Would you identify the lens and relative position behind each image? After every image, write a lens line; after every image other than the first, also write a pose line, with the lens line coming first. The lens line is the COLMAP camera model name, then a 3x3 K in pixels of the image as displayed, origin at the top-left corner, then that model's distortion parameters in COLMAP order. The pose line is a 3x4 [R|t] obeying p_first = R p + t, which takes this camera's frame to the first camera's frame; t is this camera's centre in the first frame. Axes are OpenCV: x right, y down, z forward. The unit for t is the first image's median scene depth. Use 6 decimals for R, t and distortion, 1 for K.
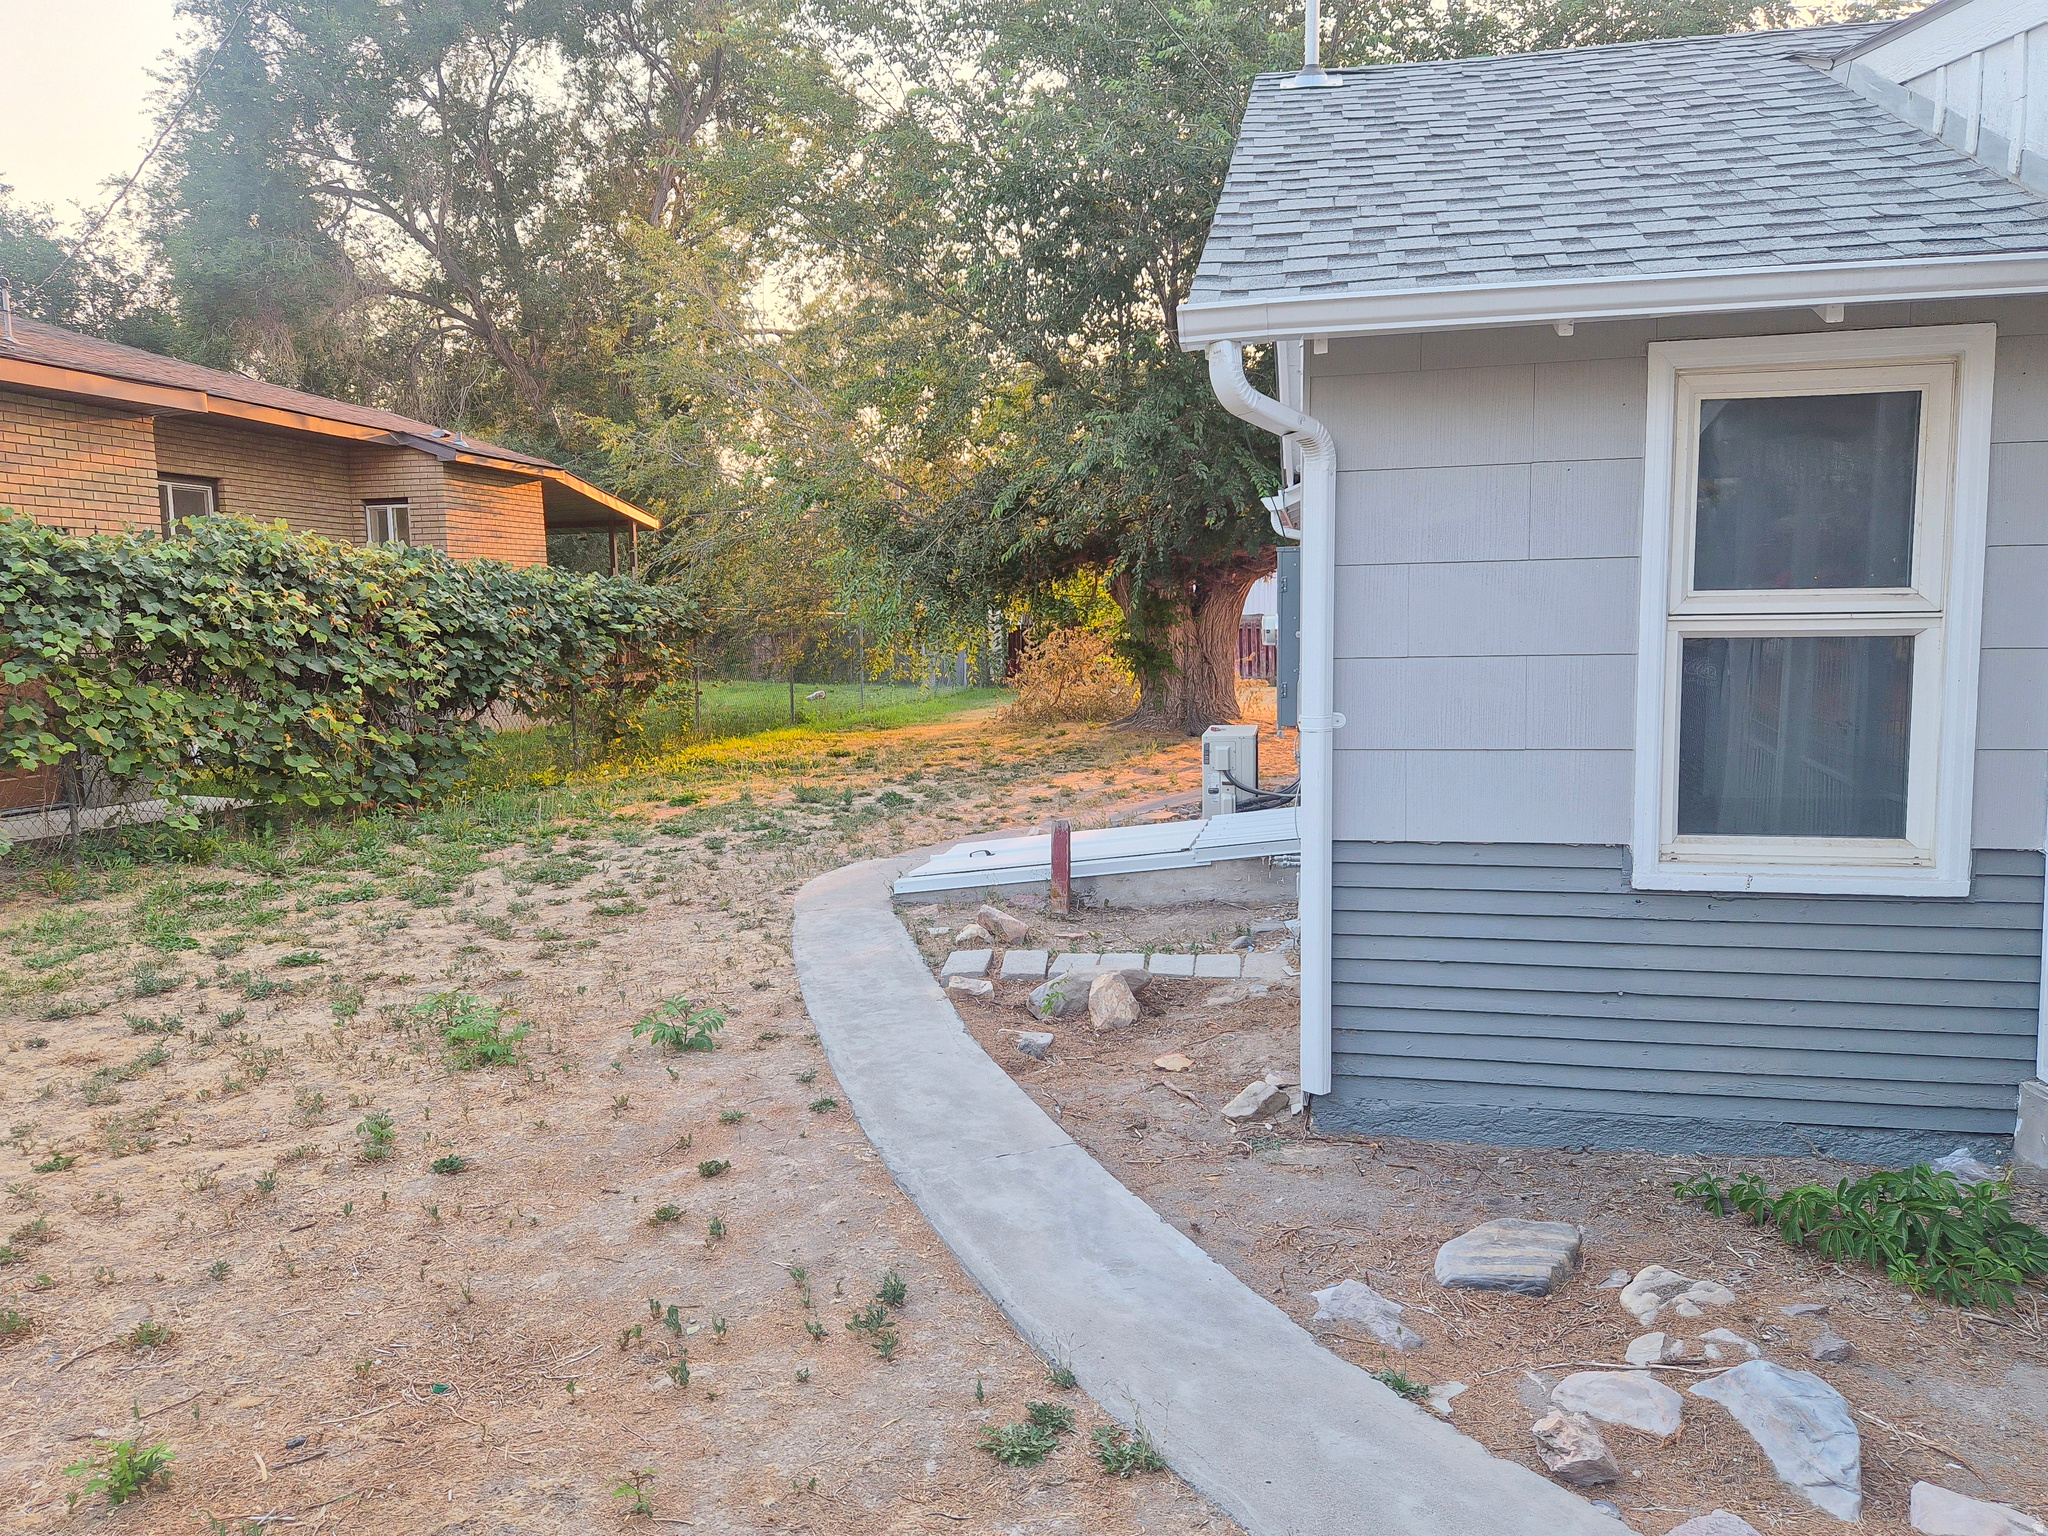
lens RADIAL K [[1476.2, 0, 1020.9], [0, 1476.2, 769.6], [0, 0, 1]] dist [0.001108, -0.004328]
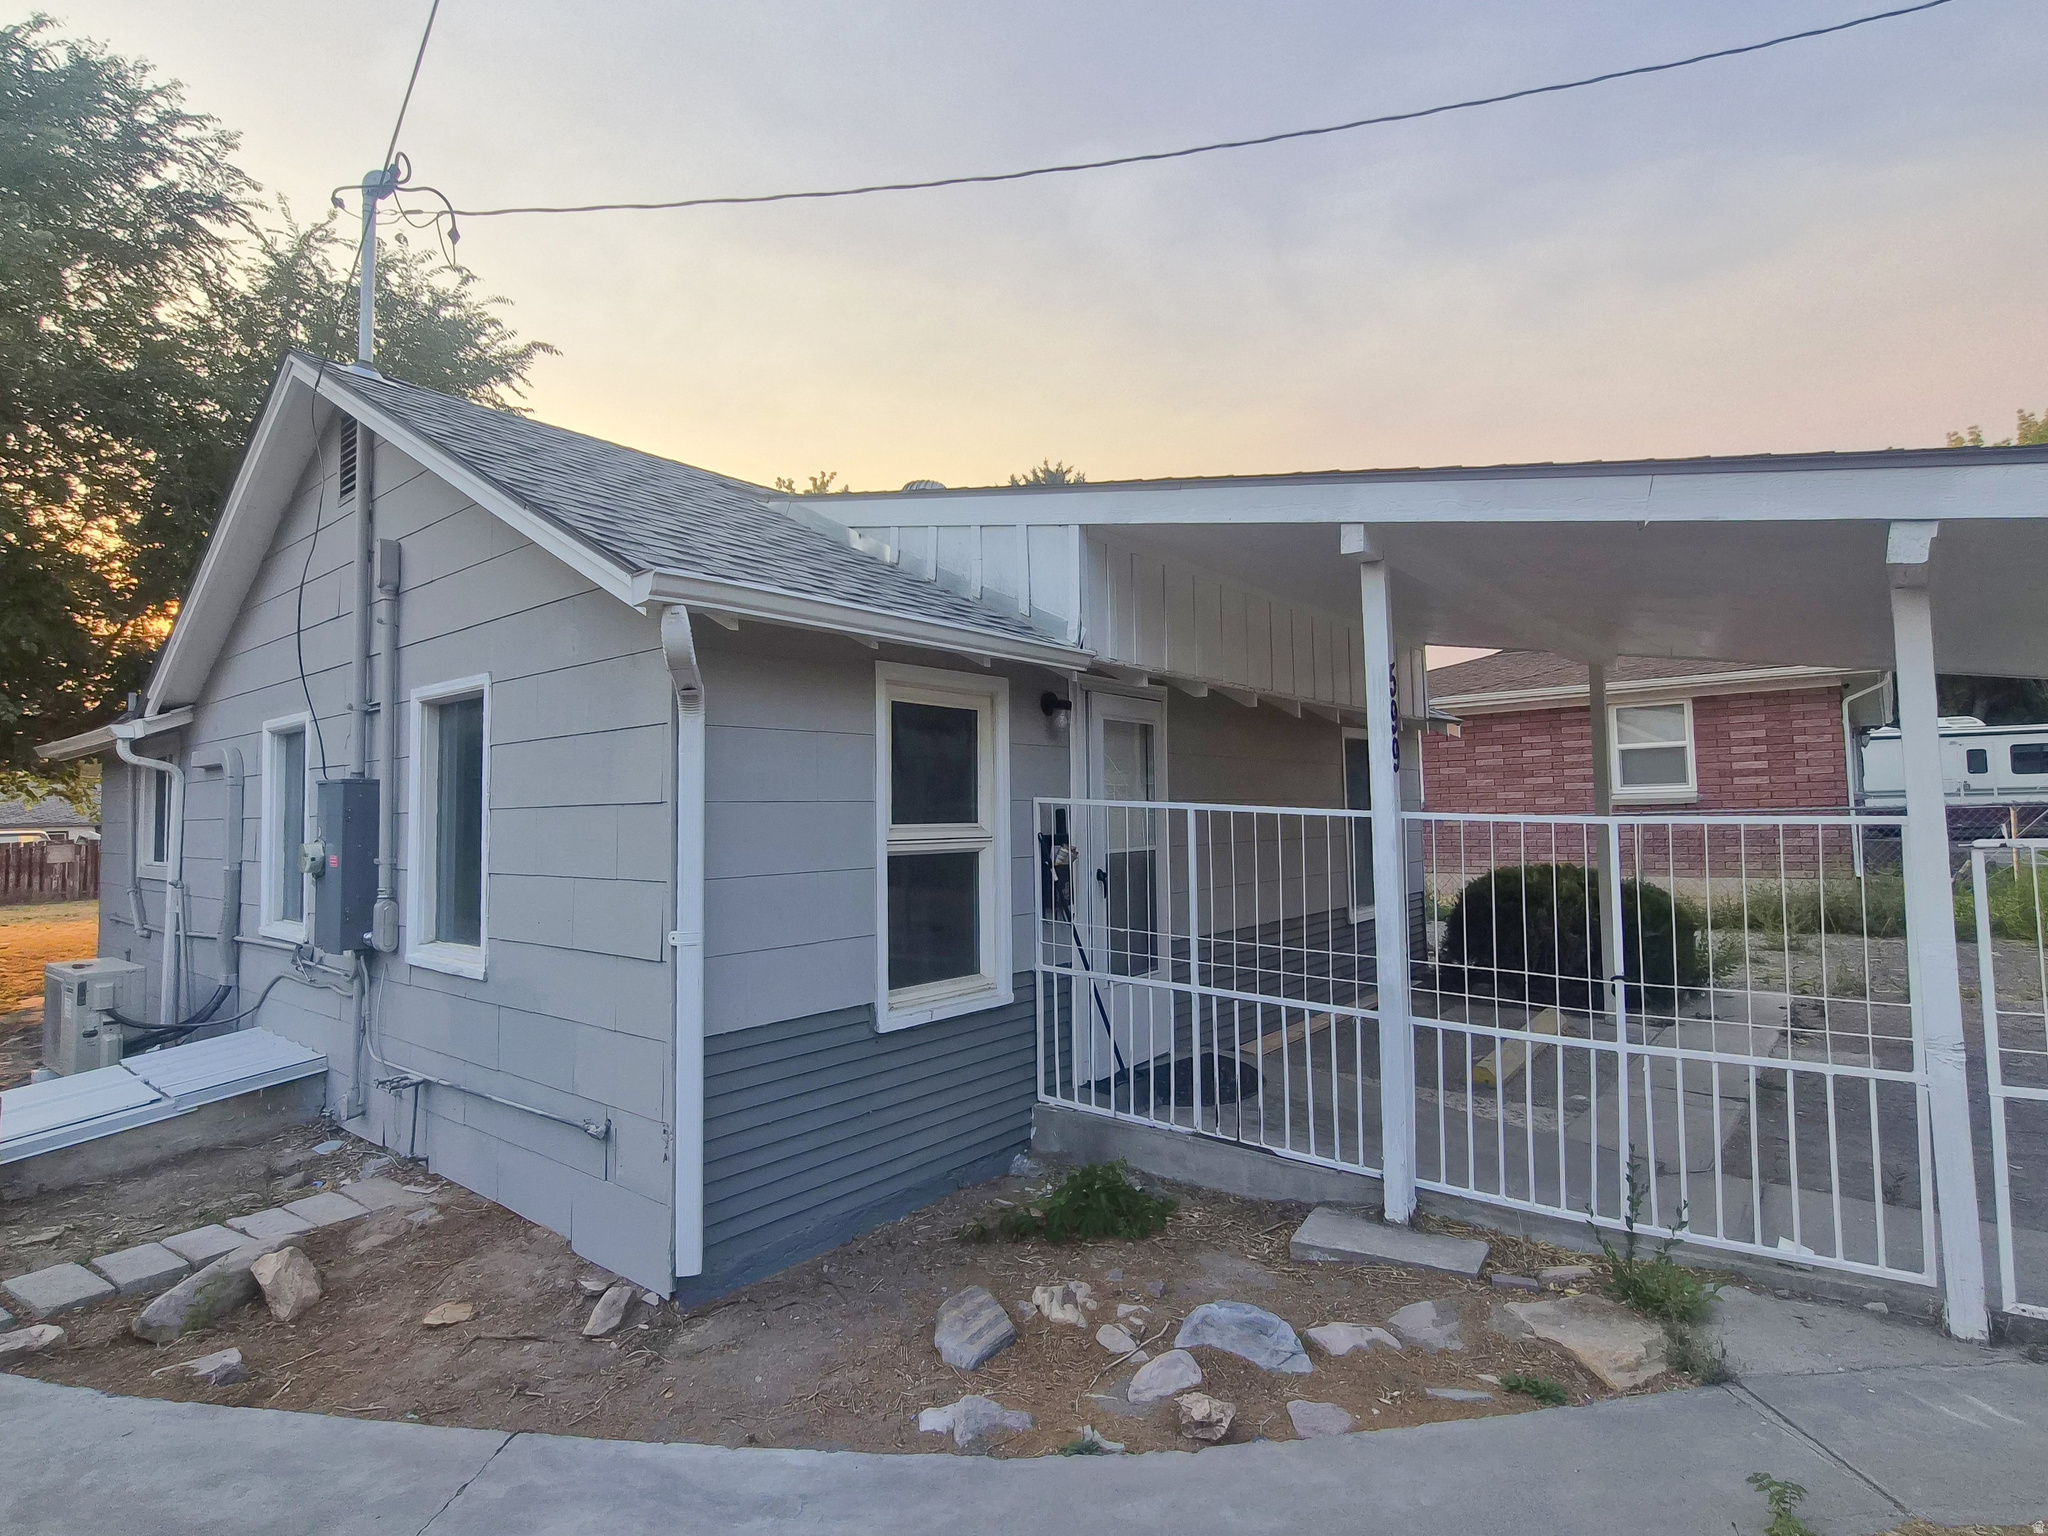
lens RADIAL K [[1023.9, 0, 1025.3], [0, 1023.9, 772.0], [0, 0, 1]] dist [-0.001955, -0.002035]
pose [[0.453765, 0.048844, 0.889782, -0.415476], [0.099792, 0.989431, -0.105205, -0.051659], [-0.885516, 0.136531, 0.444094, 0.412412]]
